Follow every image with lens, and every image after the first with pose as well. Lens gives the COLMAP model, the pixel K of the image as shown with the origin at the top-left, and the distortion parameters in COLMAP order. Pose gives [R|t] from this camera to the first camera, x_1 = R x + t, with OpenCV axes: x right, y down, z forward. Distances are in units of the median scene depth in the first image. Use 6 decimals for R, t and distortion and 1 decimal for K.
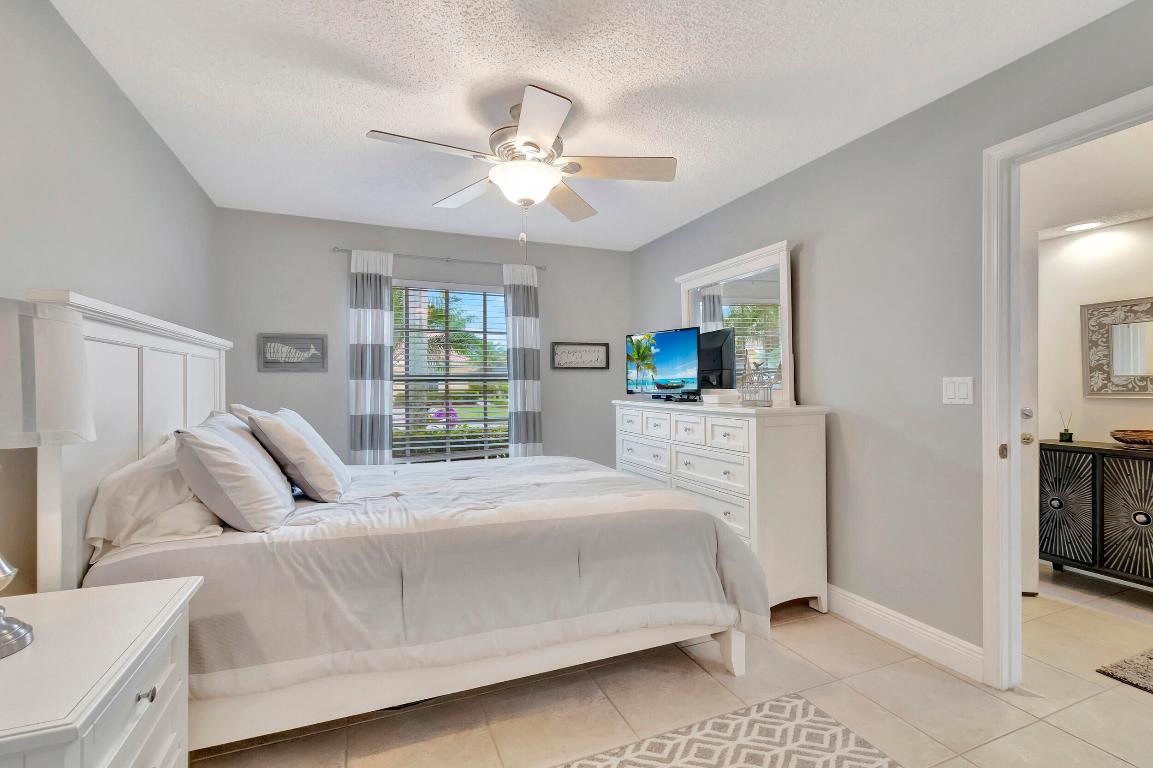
lens RADIAL K [[510.7, 0, 570.6], [0, 510.7, 380.4], [0, 0, 1]] dist [-0.001473, -0.000544]
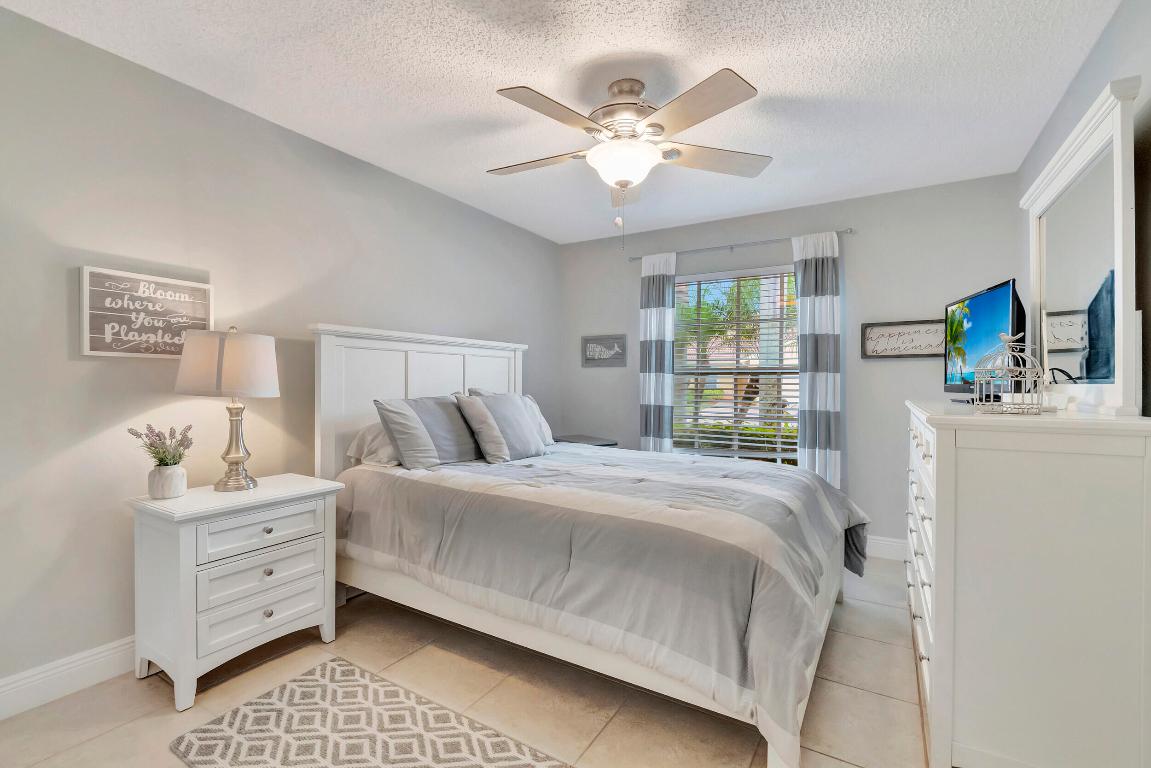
lens RADIAL K [[512.3, 0, 571.5], [0, 512.3, 384.3], [0, 0, 1]] dist [0.002985, 0.000039]
pose [[0.591950, 0.012129, -0.805883, 0.386401], [-0.003083, 0.999914, 0.012785, 0.009620], [0.805969, -0.005084, 0.591936, 0.210410]]
